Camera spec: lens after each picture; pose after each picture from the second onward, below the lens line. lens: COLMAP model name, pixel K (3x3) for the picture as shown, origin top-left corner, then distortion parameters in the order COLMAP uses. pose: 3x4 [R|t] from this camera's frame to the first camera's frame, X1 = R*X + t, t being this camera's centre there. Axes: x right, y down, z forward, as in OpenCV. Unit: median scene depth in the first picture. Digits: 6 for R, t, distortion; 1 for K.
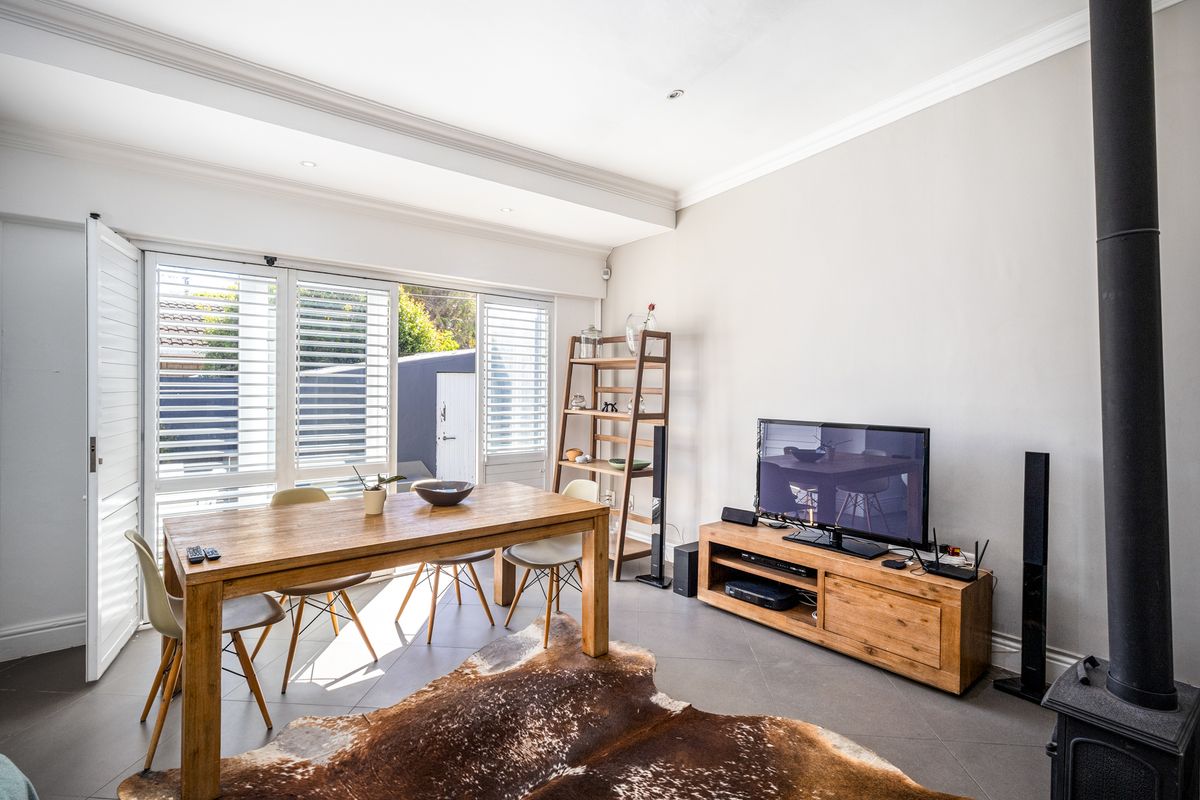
lens RADIAL K [[581.3, 0, 598.1], [0, 581.3, 394.8], [0, 0, 1]] dist [0.004455, 0.000365]
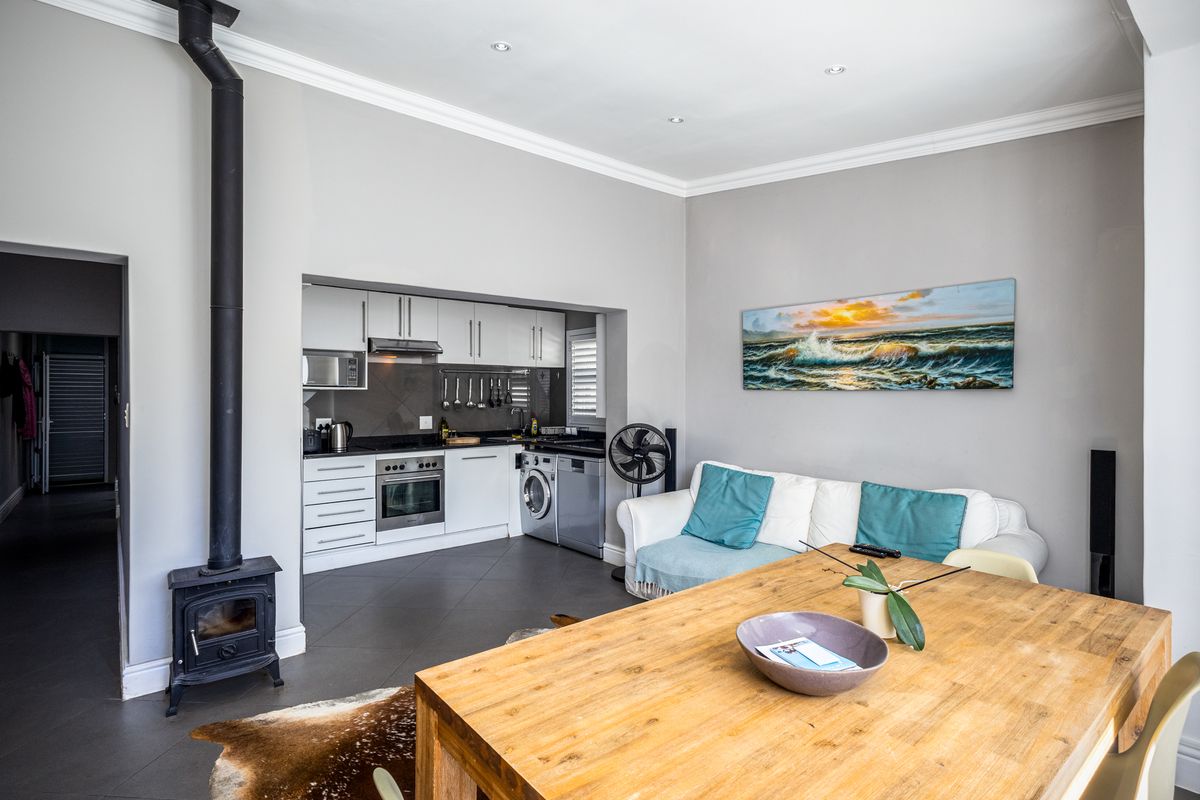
lens RADIAL K [[581.3, 0, 598.1], [0, 581.3, 394.8], [0, 0, 1]] dist [0.004455, 0.000365]
pose [[-0.999783, -0.006099, 0.019935, -0.121104], [-0.005806, 0.999875, 0.014723, -0.019406], [-0.020022, 0.014604, -0.999693, 1.375631]]
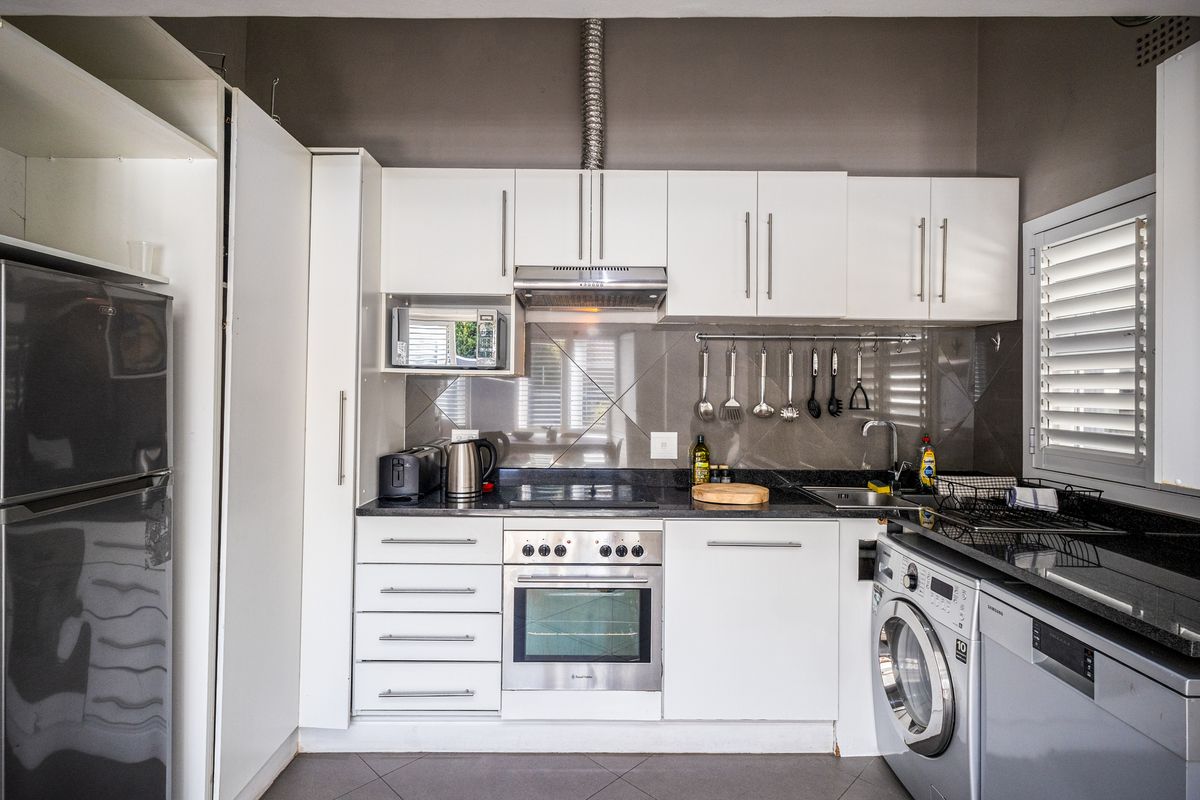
lens RADIAL K [[603.8, 0, 606.4], [0, 603.8, 384.8], [0, 0, 1]] dist [-0.000111, -0.000061]
pose [[-0.767805, -0.009607, 0.640611, -0.059927], [-0.005028, 0.999947, 0.008969, -0.001146], [-0.640663, 0.003666, -0.767813, 0.326202]]
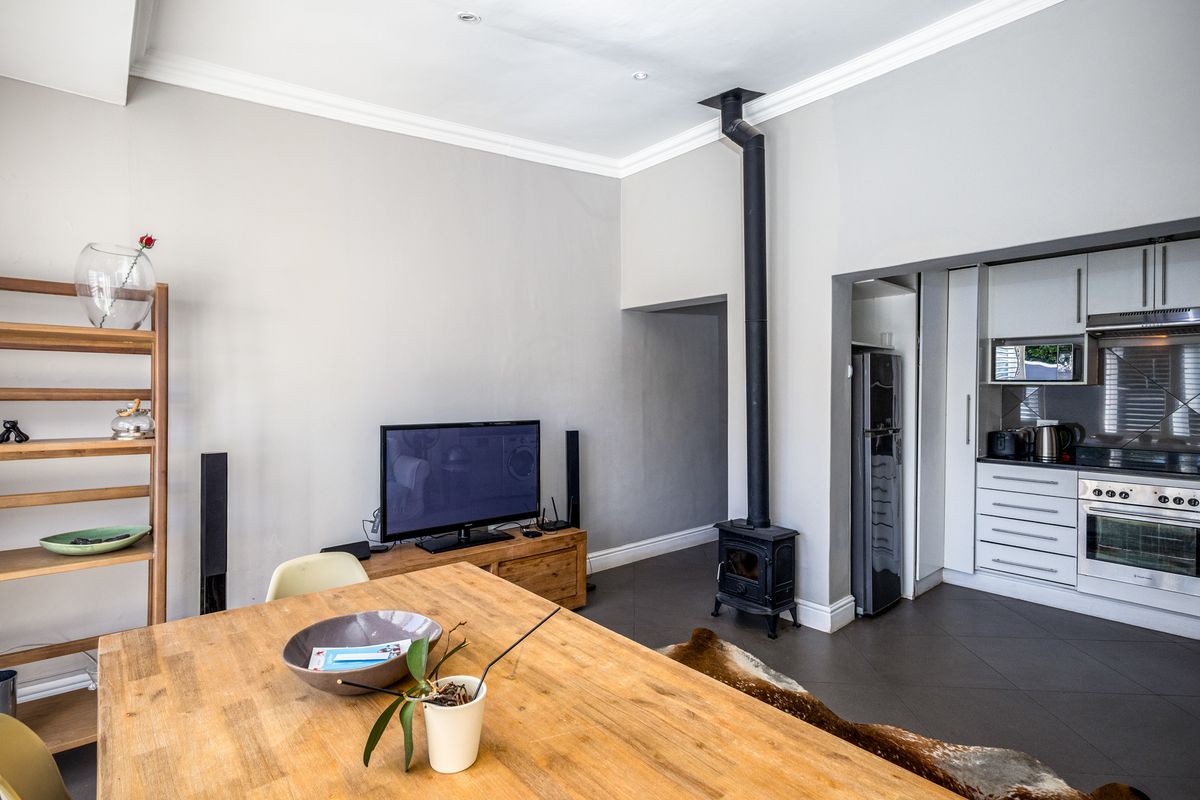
lens RADIAL K [[581.3, 0, 598.1], [0, 581.3, 394.8], [0, 0, 1]] dist [0.004455, 0.000365]
pose [[-0.009975, -0.014856, 0.999840, -0.653172], [0.010659, 0.999831, 0.014962, -0.014118], [-0.999893, 0.010807, -0.009815, 0.816714]]
